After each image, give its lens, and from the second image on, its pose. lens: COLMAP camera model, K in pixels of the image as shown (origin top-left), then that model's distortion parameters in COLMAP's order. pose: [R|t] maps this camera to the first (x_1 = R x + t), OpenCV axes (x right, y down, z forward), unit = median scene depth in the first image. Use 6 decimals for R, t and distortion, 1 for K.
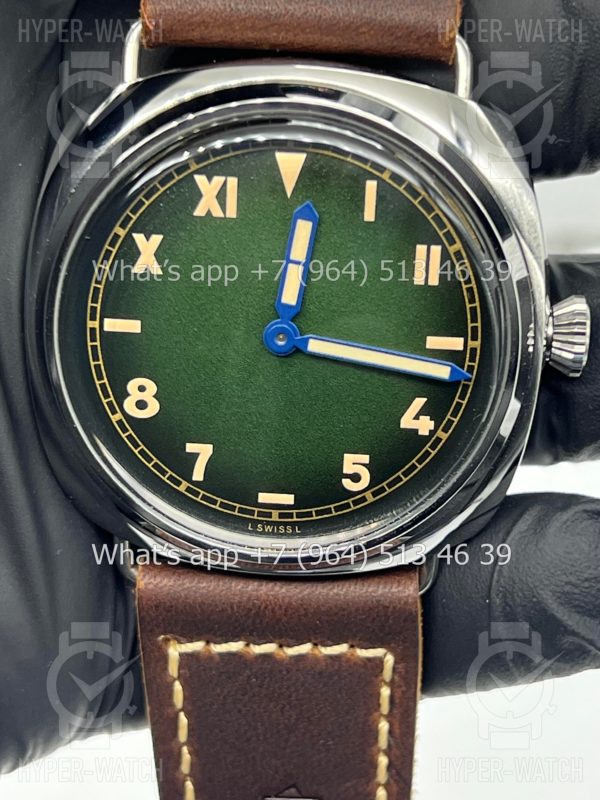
lens RADIAL K [[1798.6, 0, 284.1], [0, 1798.6, 436.6], [0, 0, 1]] dist [0.017073, 3.005051]
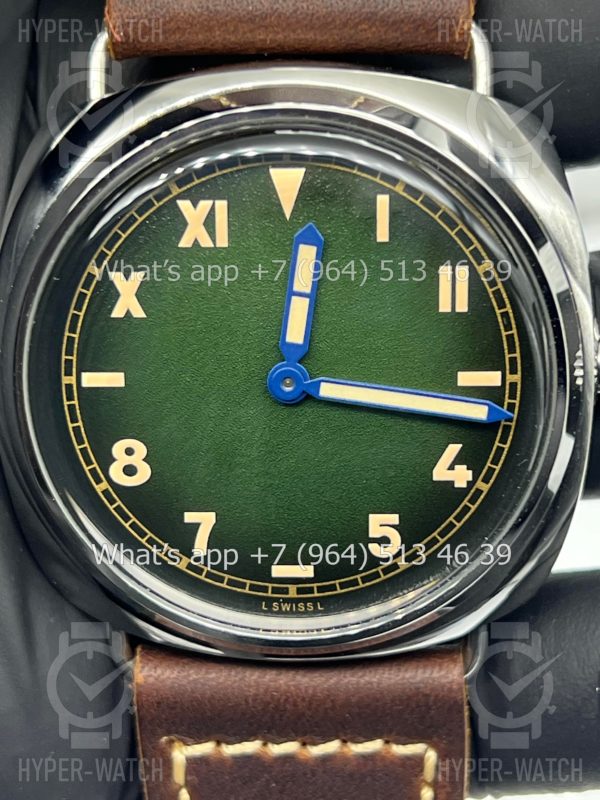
lens RADIAL K [[1839.7, 0, 268.7], [0, 1839.7, 399.0], [0, 0, 1]] dist [0.055586, 0.427113]
pose [[0.998368, -0.055752, -0.012368, -0.000367], [0.054967, 0.996880, -0.056646, 0.001791], [0.015488, 0.055874, 0.998318, 0.124096]]
